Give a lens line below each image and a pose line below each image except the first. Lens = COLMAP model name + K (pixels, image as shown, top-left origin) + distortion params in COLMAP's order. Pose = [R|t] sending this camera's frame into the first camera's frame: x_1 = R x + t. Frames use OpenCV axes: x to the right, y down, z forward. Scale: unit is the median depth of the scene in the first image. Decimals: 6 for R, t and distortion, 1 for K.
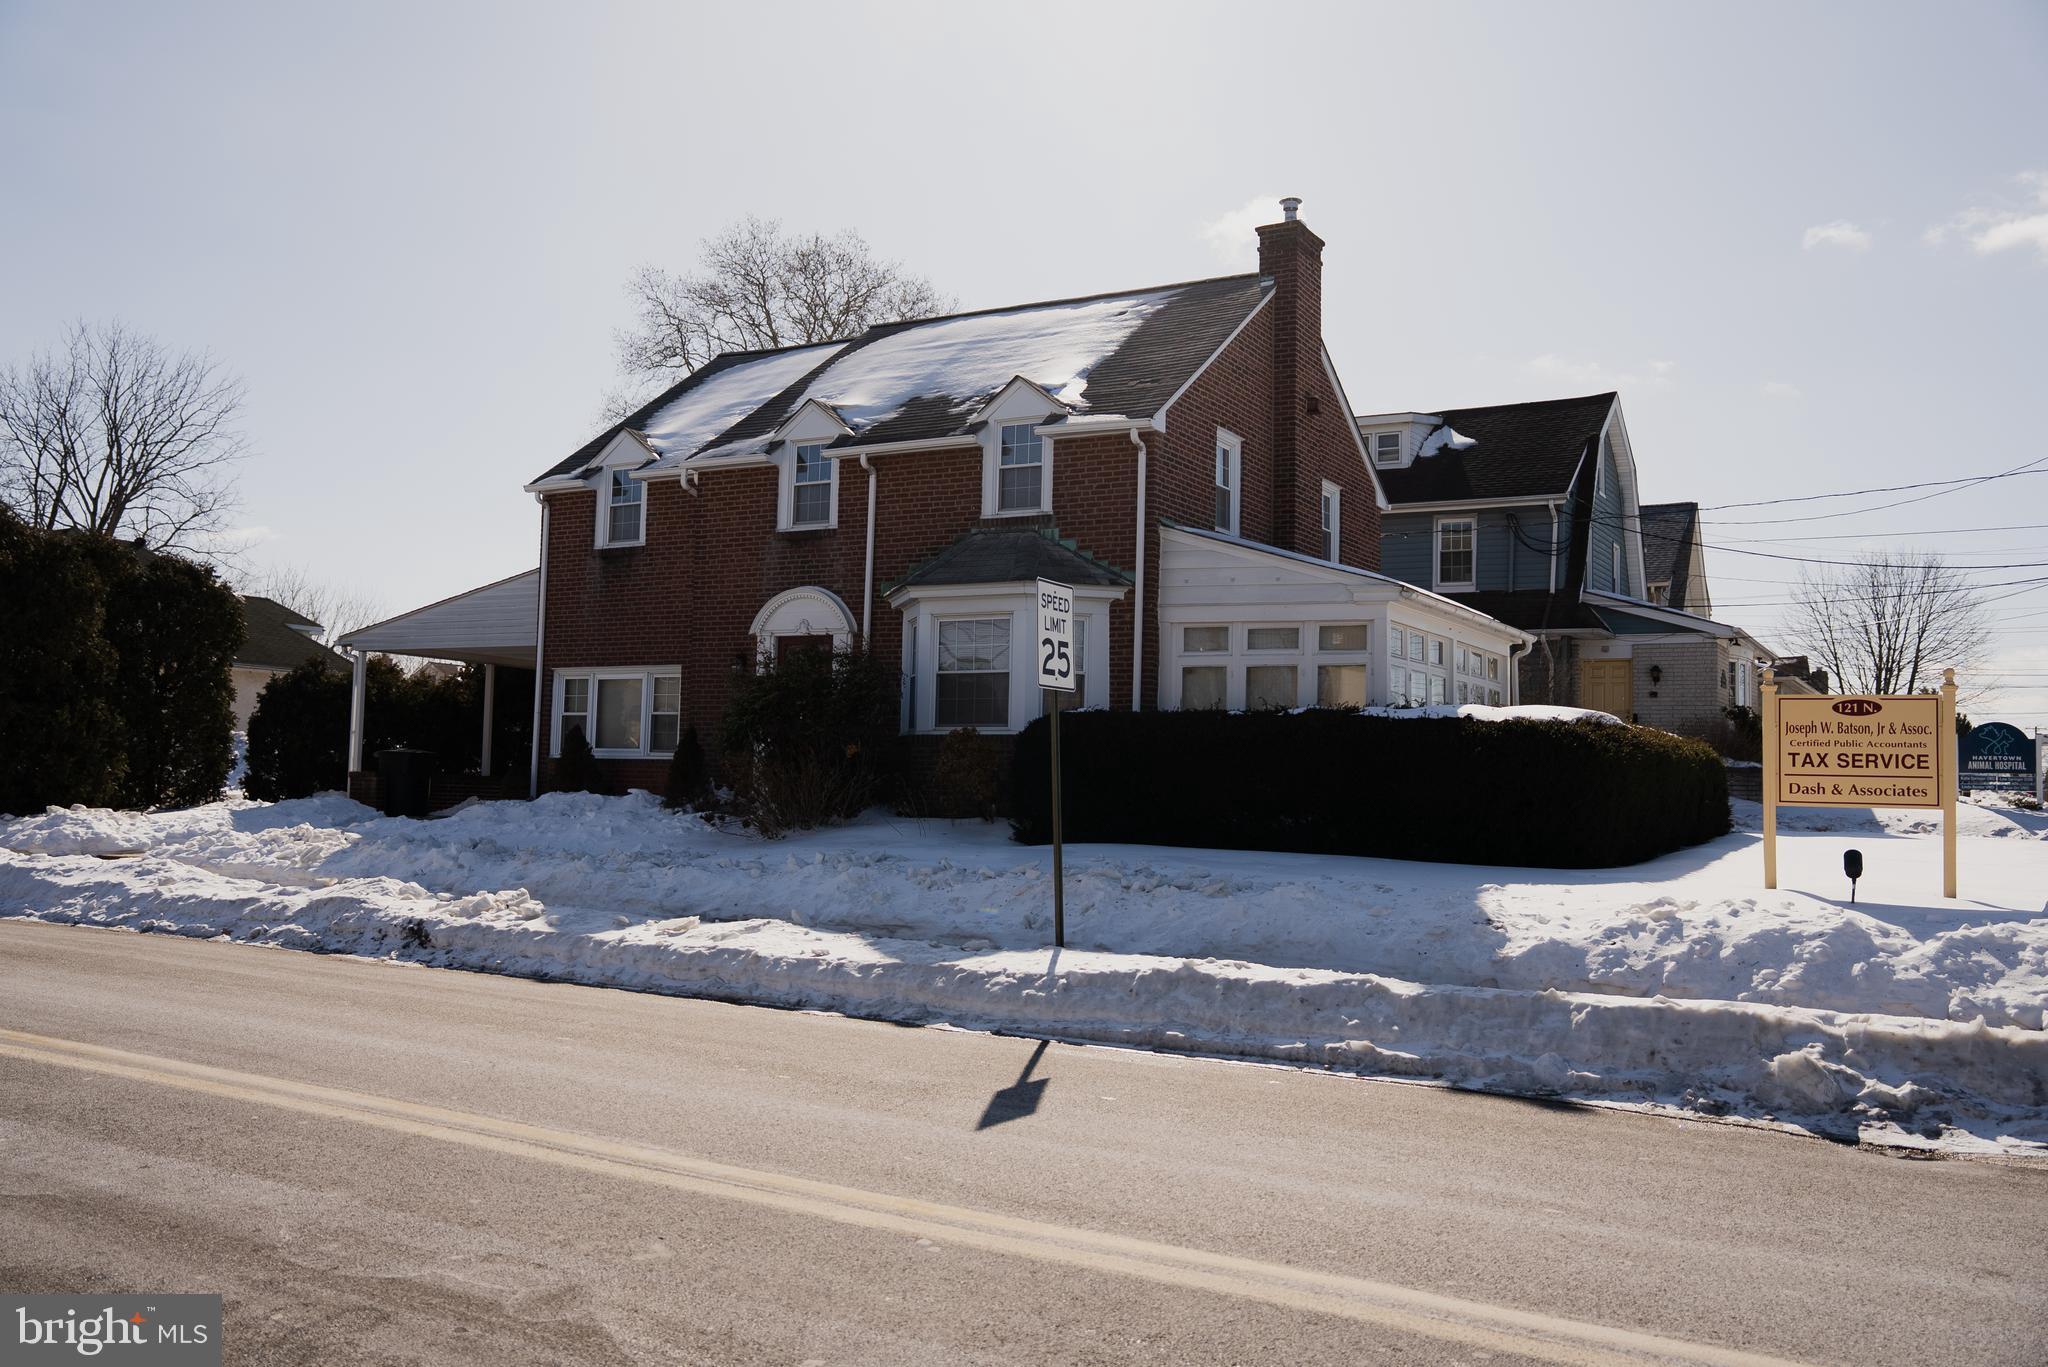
lens RADIAL K [[1799.2, 0, 1010.9], [0, 1799.2, 649.9], [0, 0, 1]] dist [-0.024770, 0.060411]
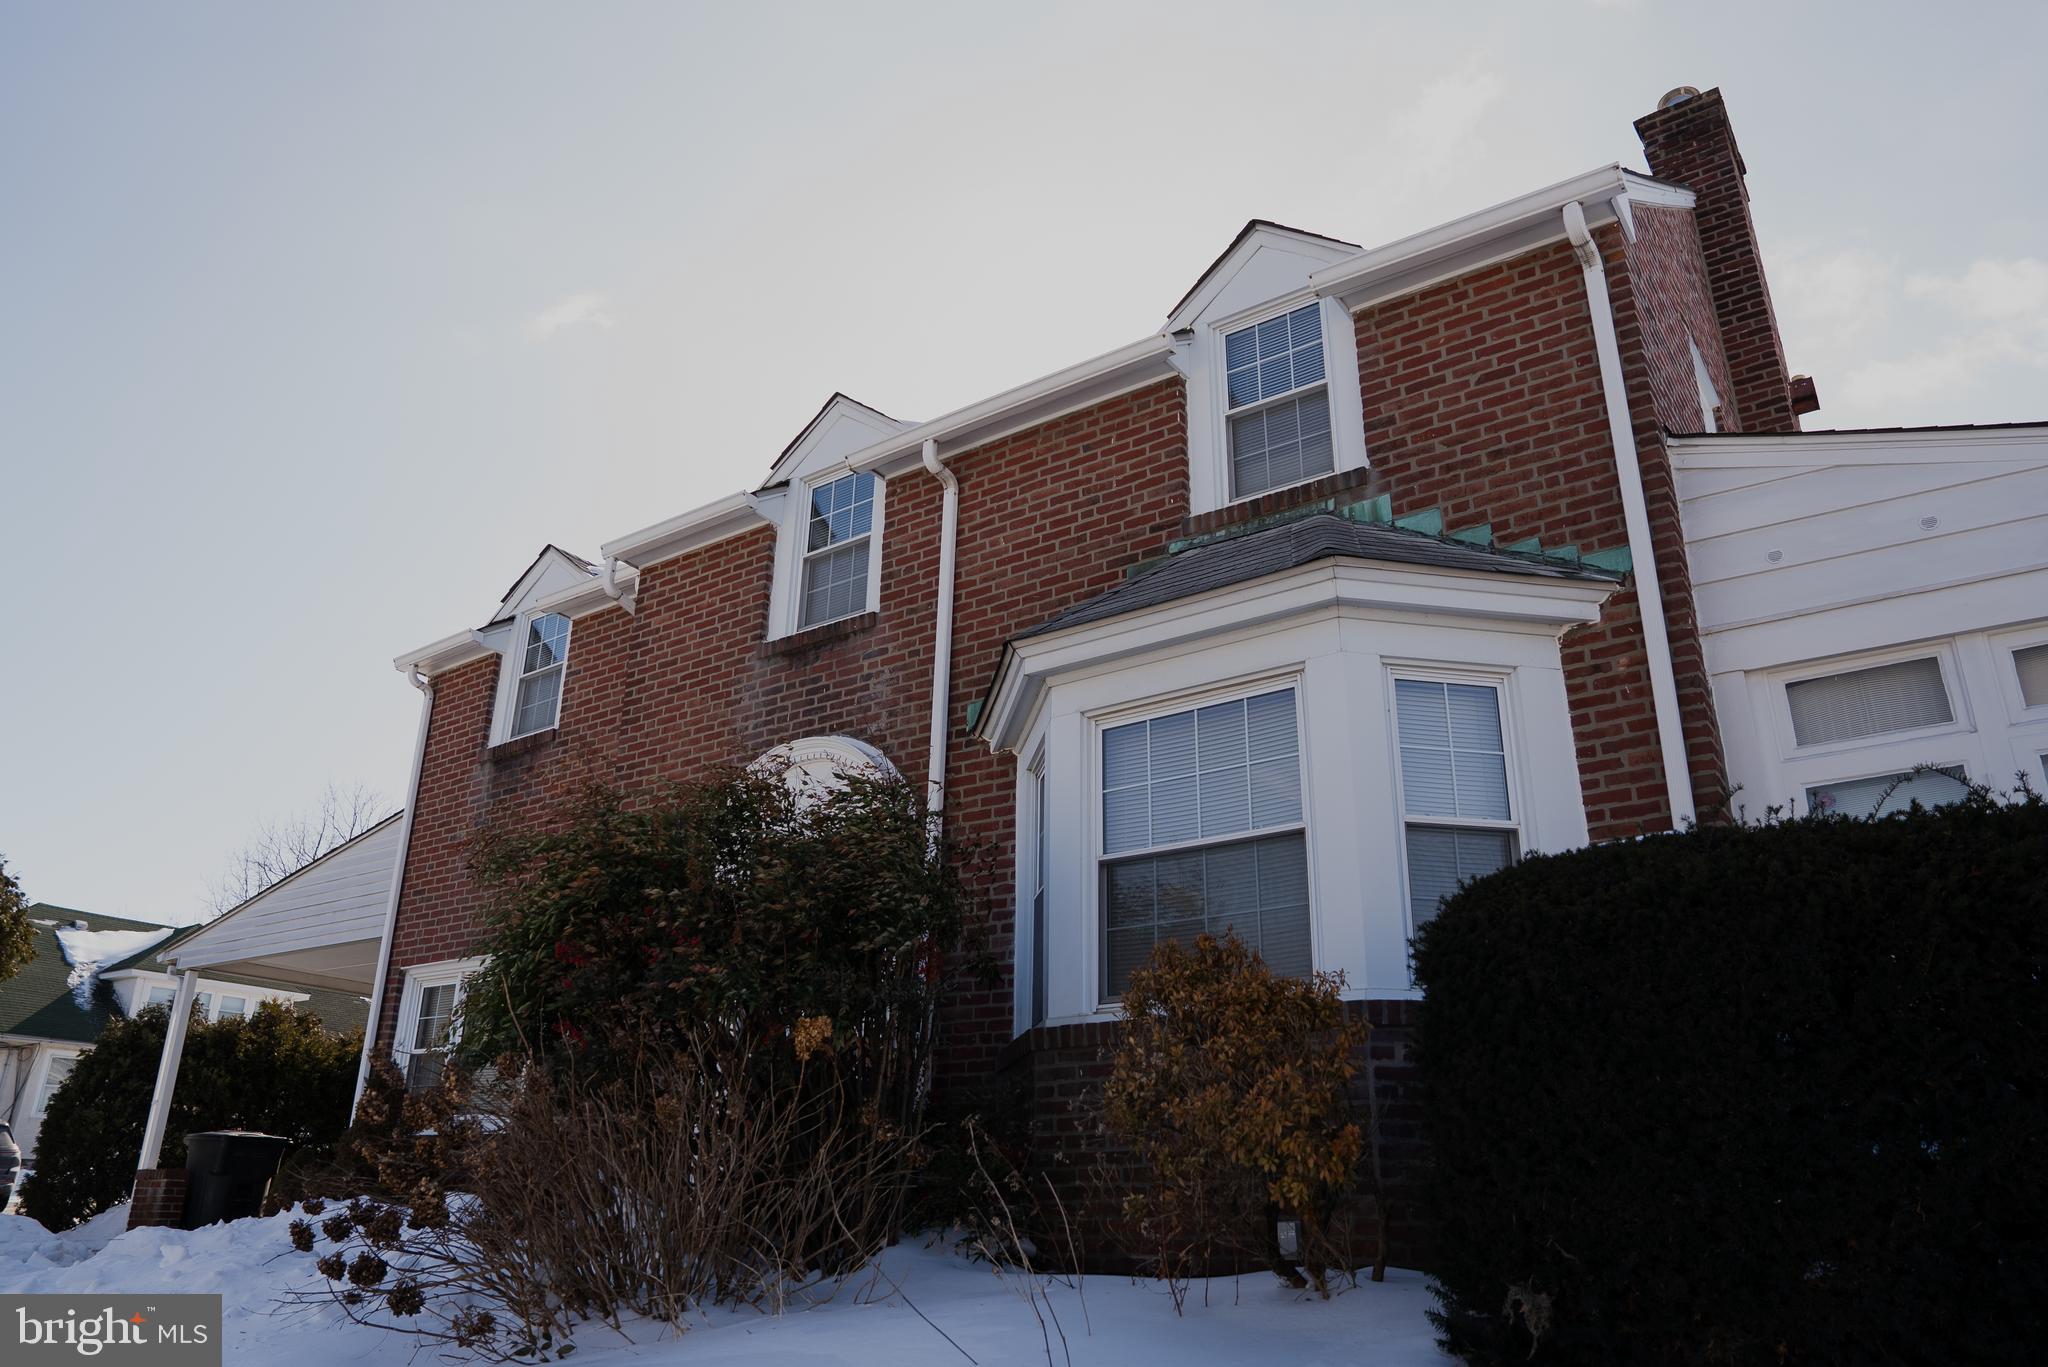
lens RADIAL K [[1408.5, 0, 1034.3], [0, 1408.5, 674.1], [0, 0, 1]] dist [-0.068286, 0.007255]
pose [[0.996253, -0.041973, -0.075625, -0.041956], [0.018377, 0.957114, -0.289130, 0.082913], [0.084517, 0.286657, 0.954298, 0.965416]]
